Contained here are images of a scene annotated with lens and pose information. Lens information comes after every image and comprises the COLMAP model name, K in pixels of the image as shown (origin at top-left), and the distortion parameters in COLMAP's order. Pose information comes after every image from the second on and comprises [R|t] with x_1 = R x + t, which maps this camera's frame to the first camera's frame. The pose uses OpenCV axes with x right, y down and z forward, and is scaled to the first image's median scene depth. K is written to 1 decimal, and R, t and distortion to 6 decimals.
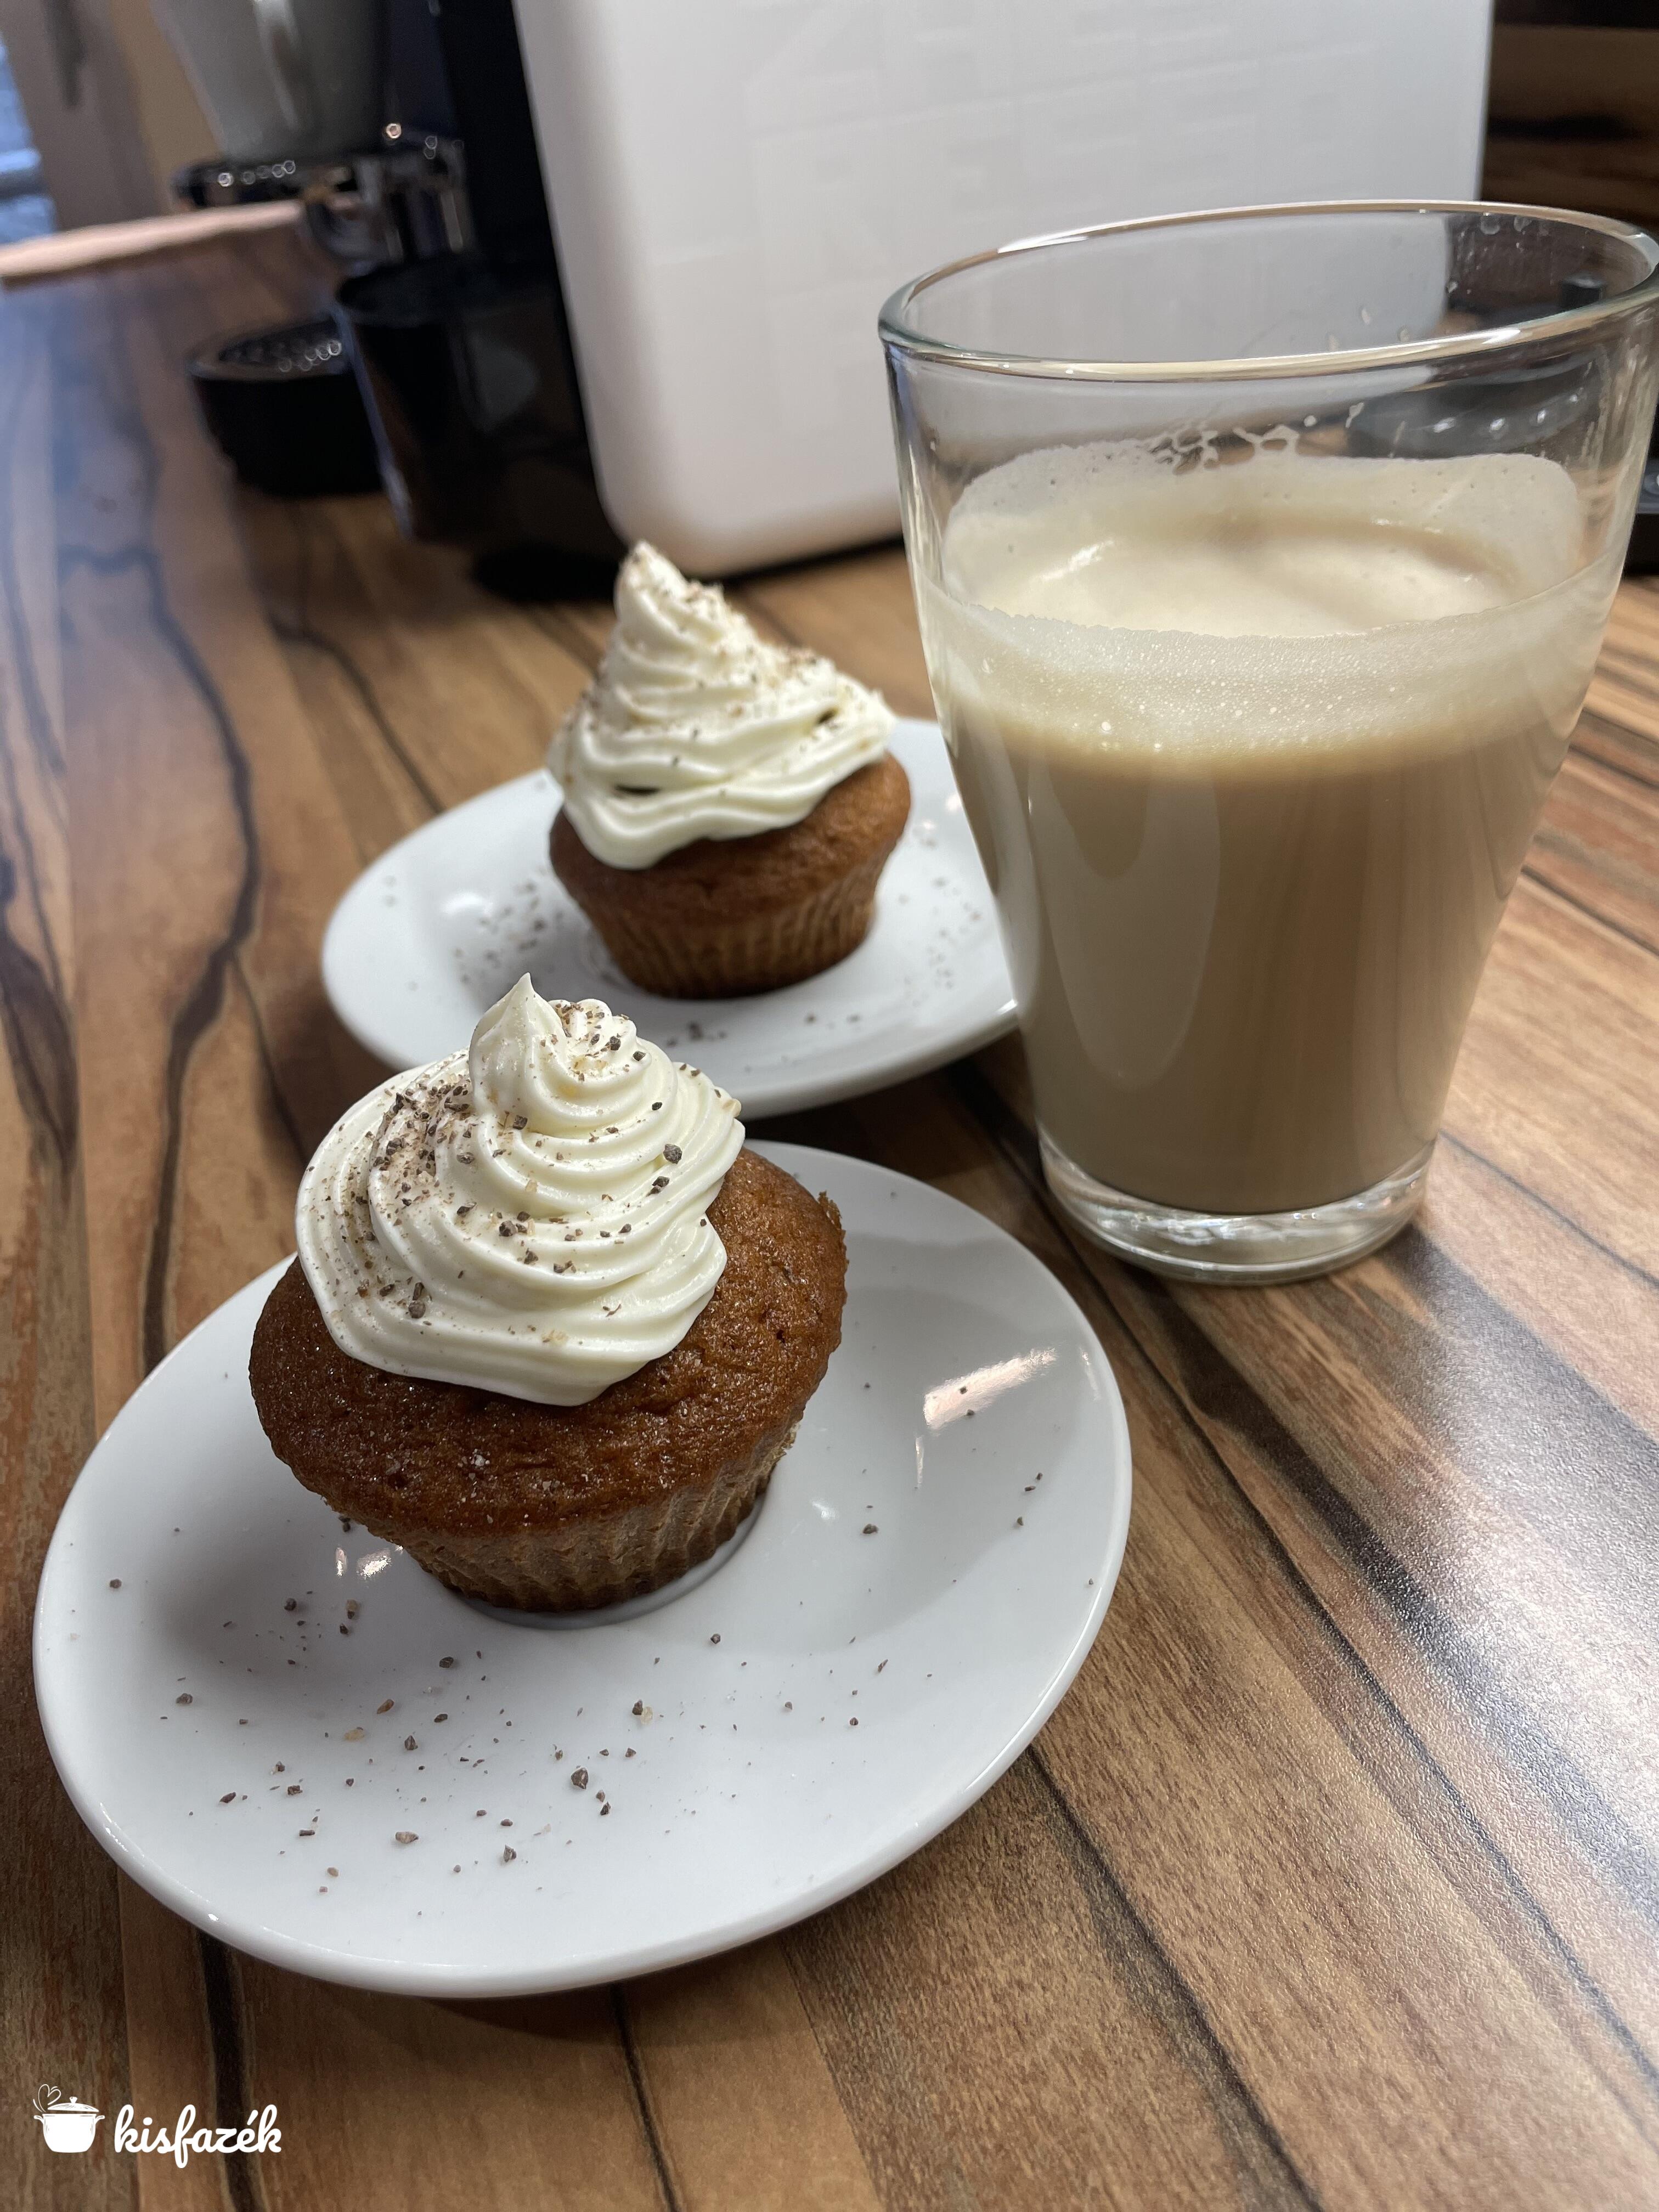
lens RADIAL K [[1730.3, 0, 829.1], [0, 1730.3, 1105.4], [0, 0, 1]] dist [0.072336, -0.145754]
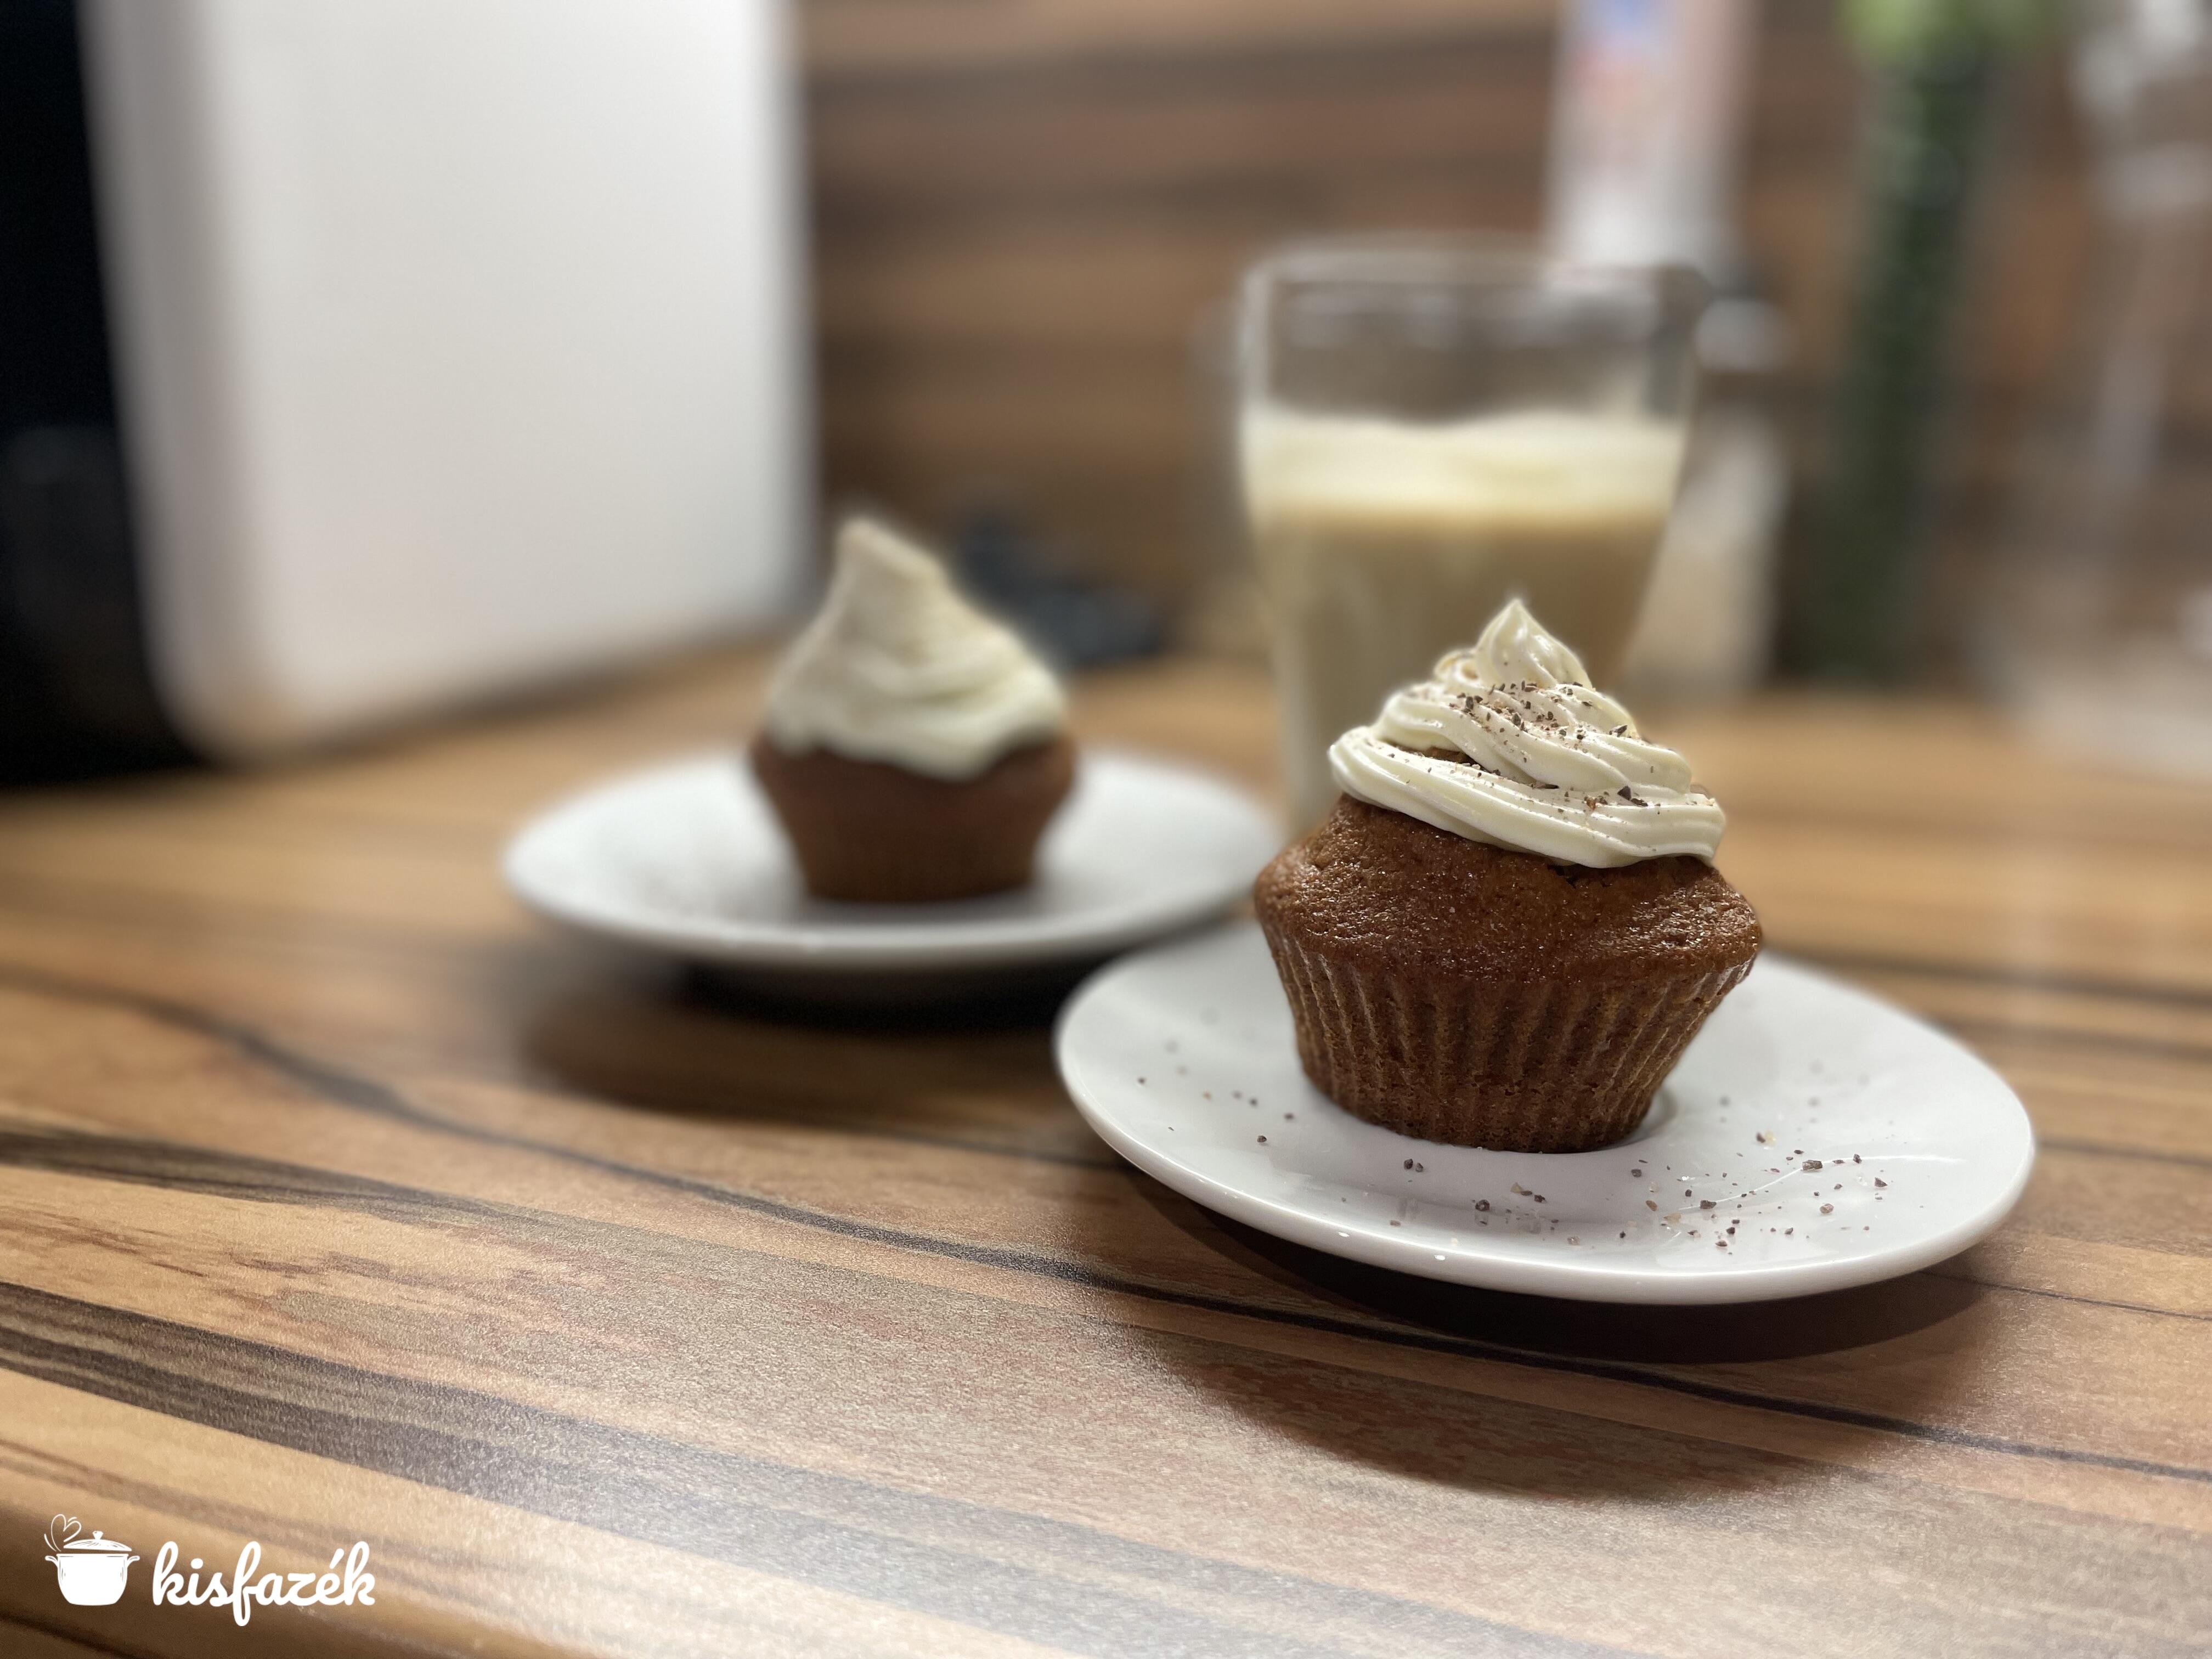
lens RADIAL K [[1716.2, 0, 1105.0], [0, 1716.2, 829.2], [0, 0, 1]] dist [0.086781, -0.164826]
pose [[0.644198, -0.078609, 0.760809, -1.392208], [0.366978, 0.904499, -0.217275, 0.256581], [-0.671071, 0.419167, 0.611524, 0.488817]]
